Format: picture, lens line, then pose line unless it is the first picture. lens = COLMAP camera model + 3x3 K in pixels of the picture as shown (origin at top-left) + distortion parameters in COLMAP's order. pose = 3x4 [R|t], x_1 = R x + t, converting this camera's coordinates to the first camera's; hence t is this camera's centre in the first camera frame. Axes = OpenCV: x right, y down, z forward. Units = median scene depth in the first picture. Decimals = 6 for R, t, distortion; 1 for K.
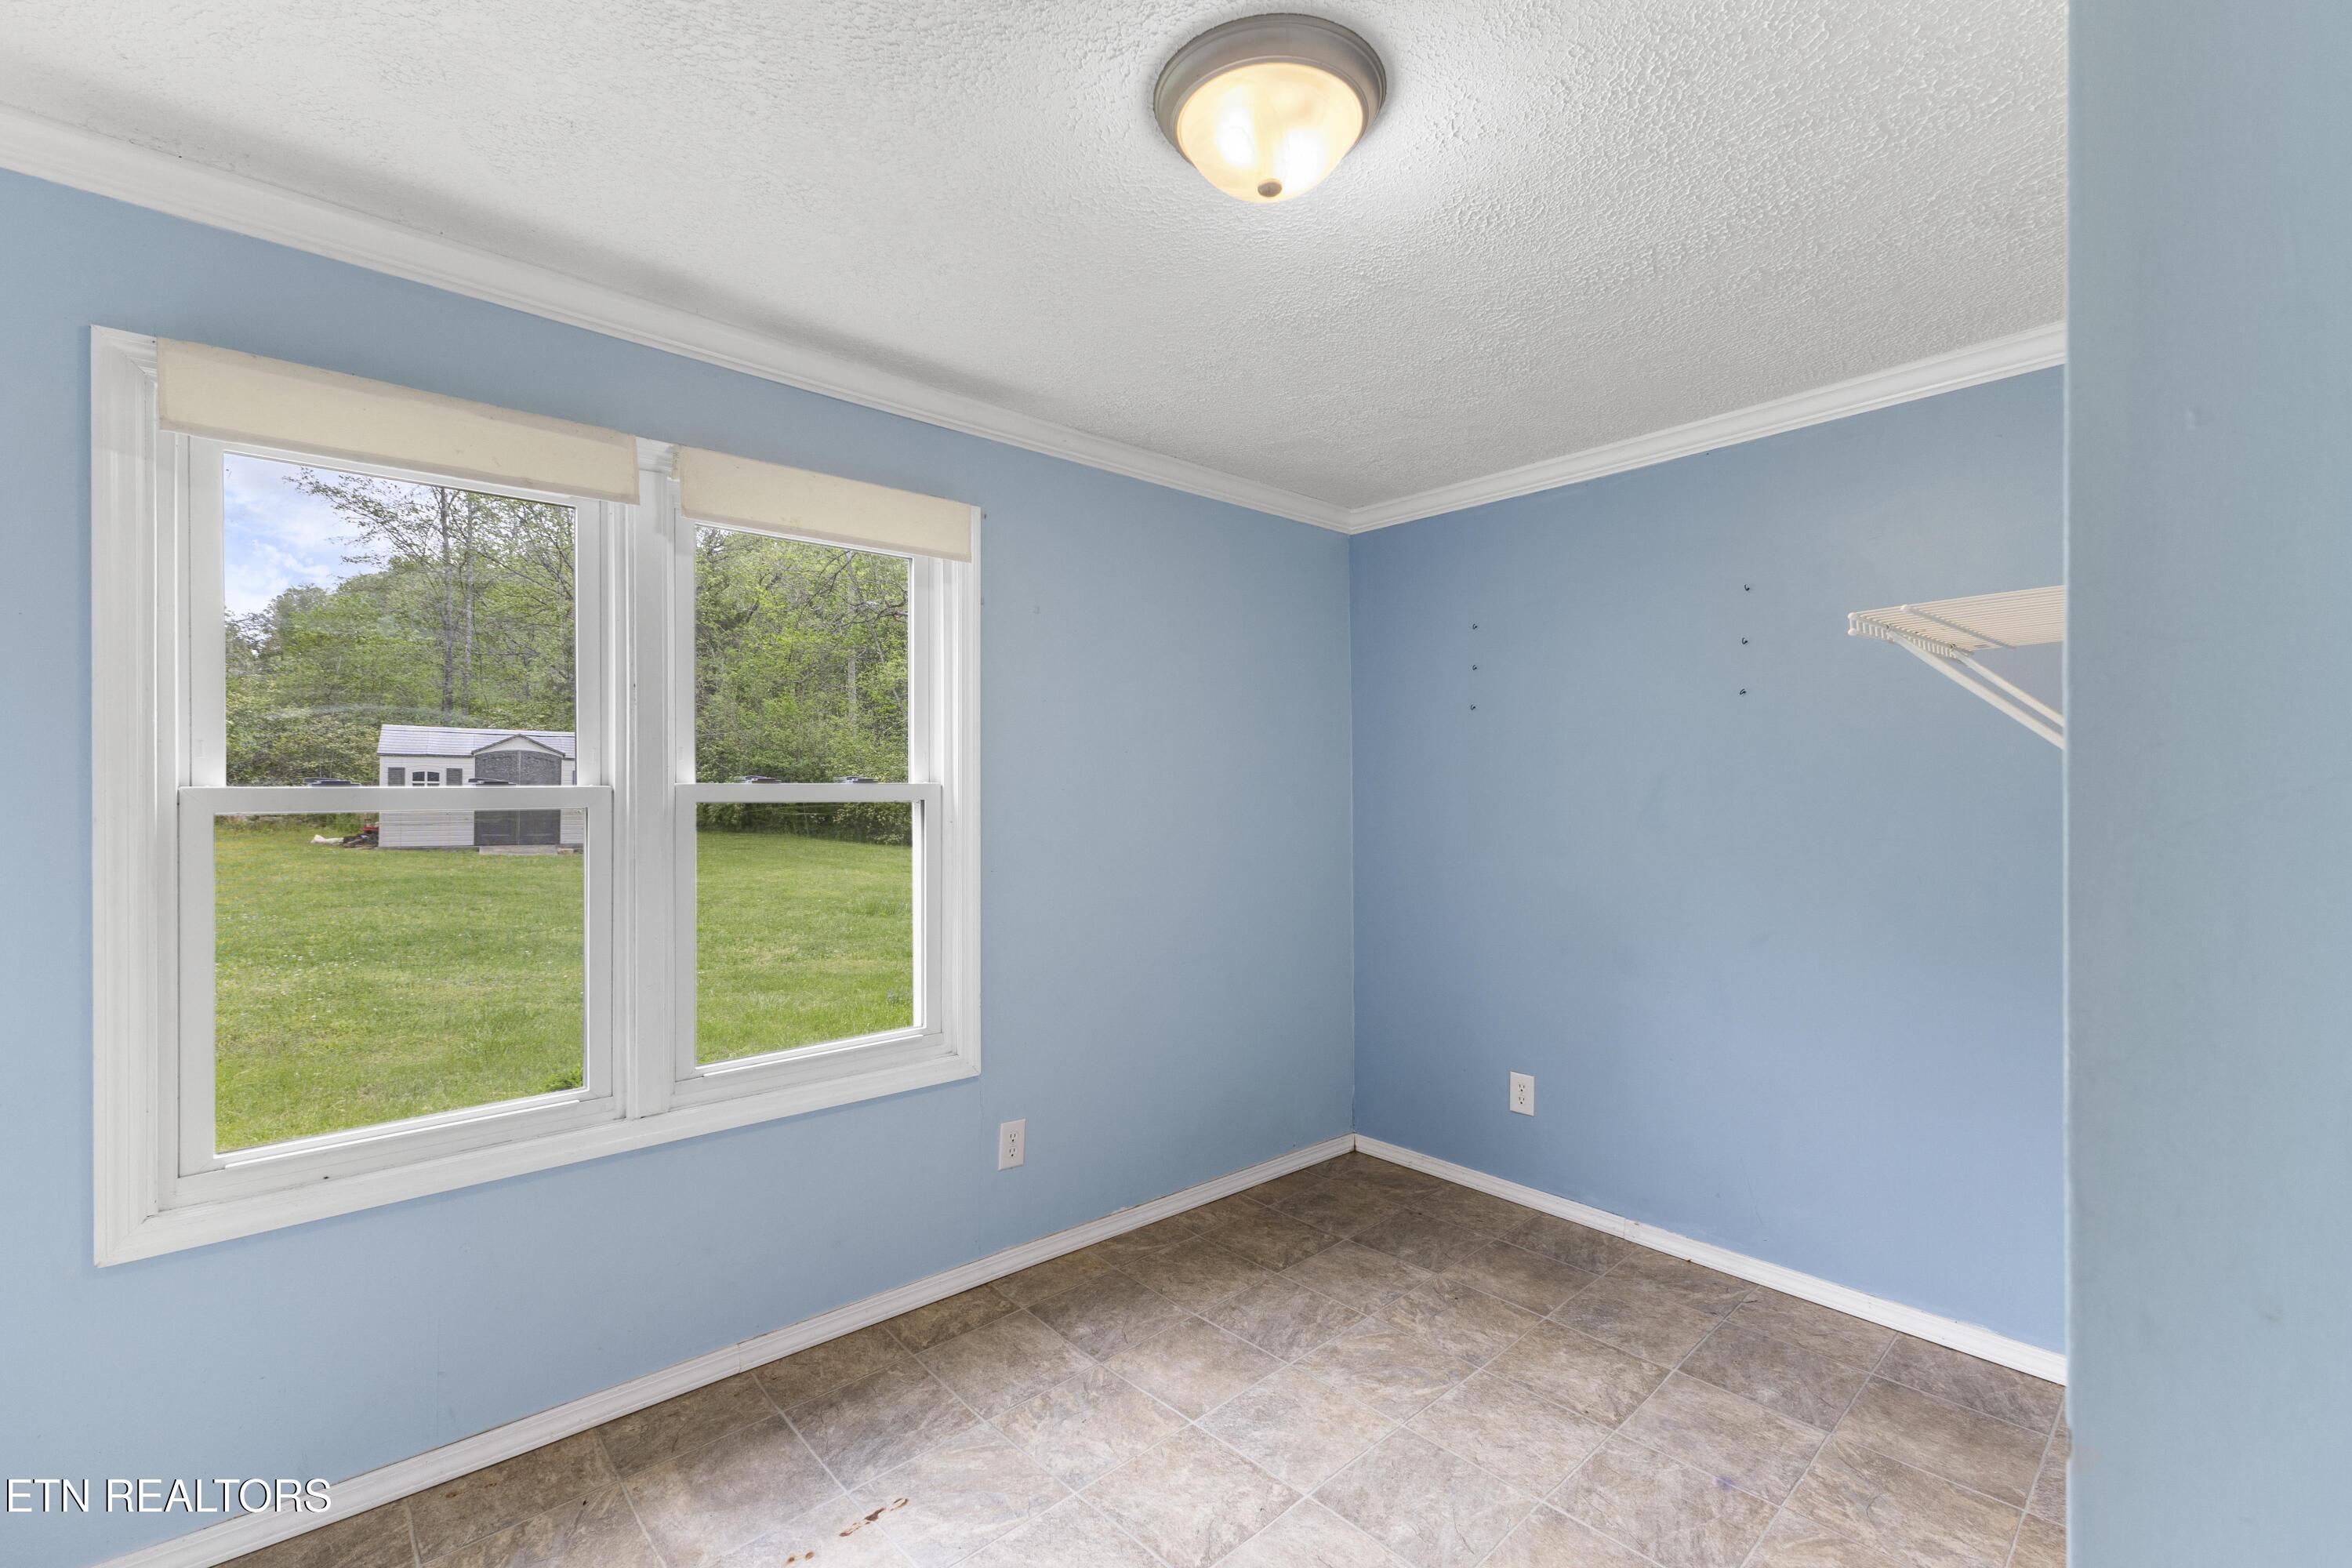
lens RADIAL K [[1013.2, 0, 1170.5], [0, 1013.2, 780.6], [0, 0, 1]] dist [0.011100, -0.000084]
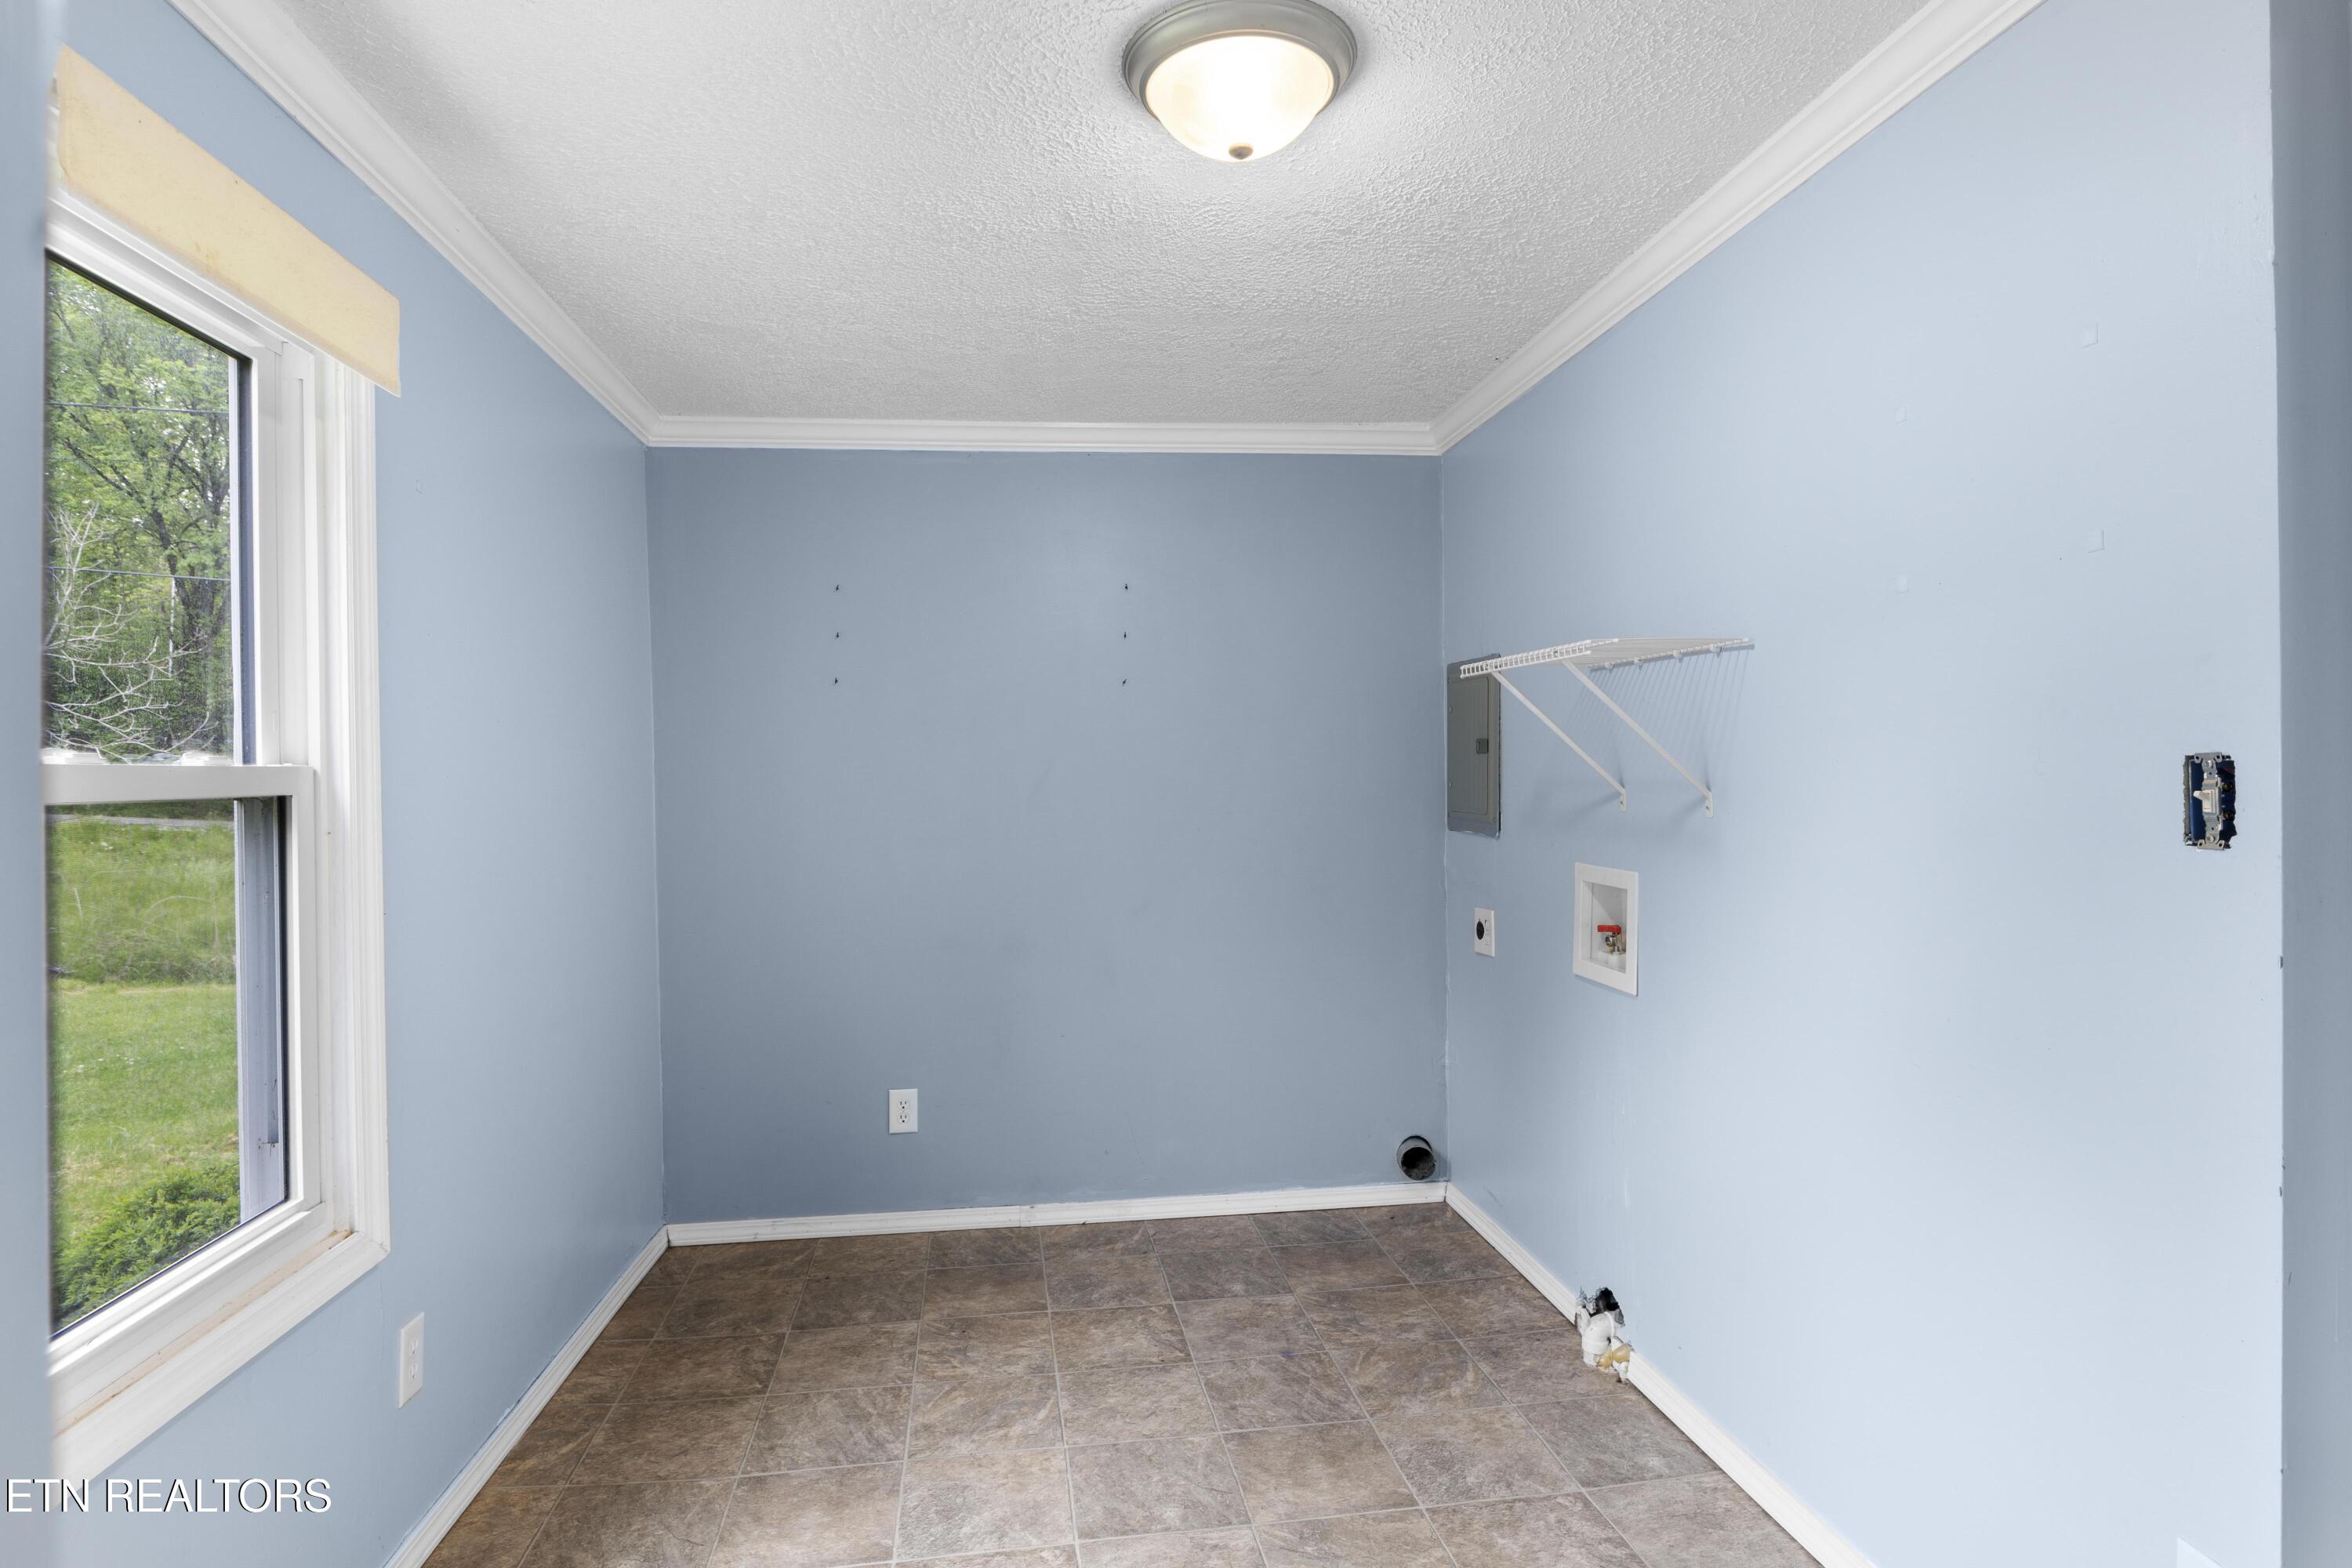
lens RADIAL K [[1254.4, 0, 1149.5], [0, 1254.4, 783.9], [0, 0, 1]] dist [-0.005539, -0.001862]
pose [[0.572758, -0.010037, 0.819663, -0.573295], [0.002633, 0.999942, 0.010405, 0.005892], [-0.819720, -0.003801, 0.572752, 0.232674]]
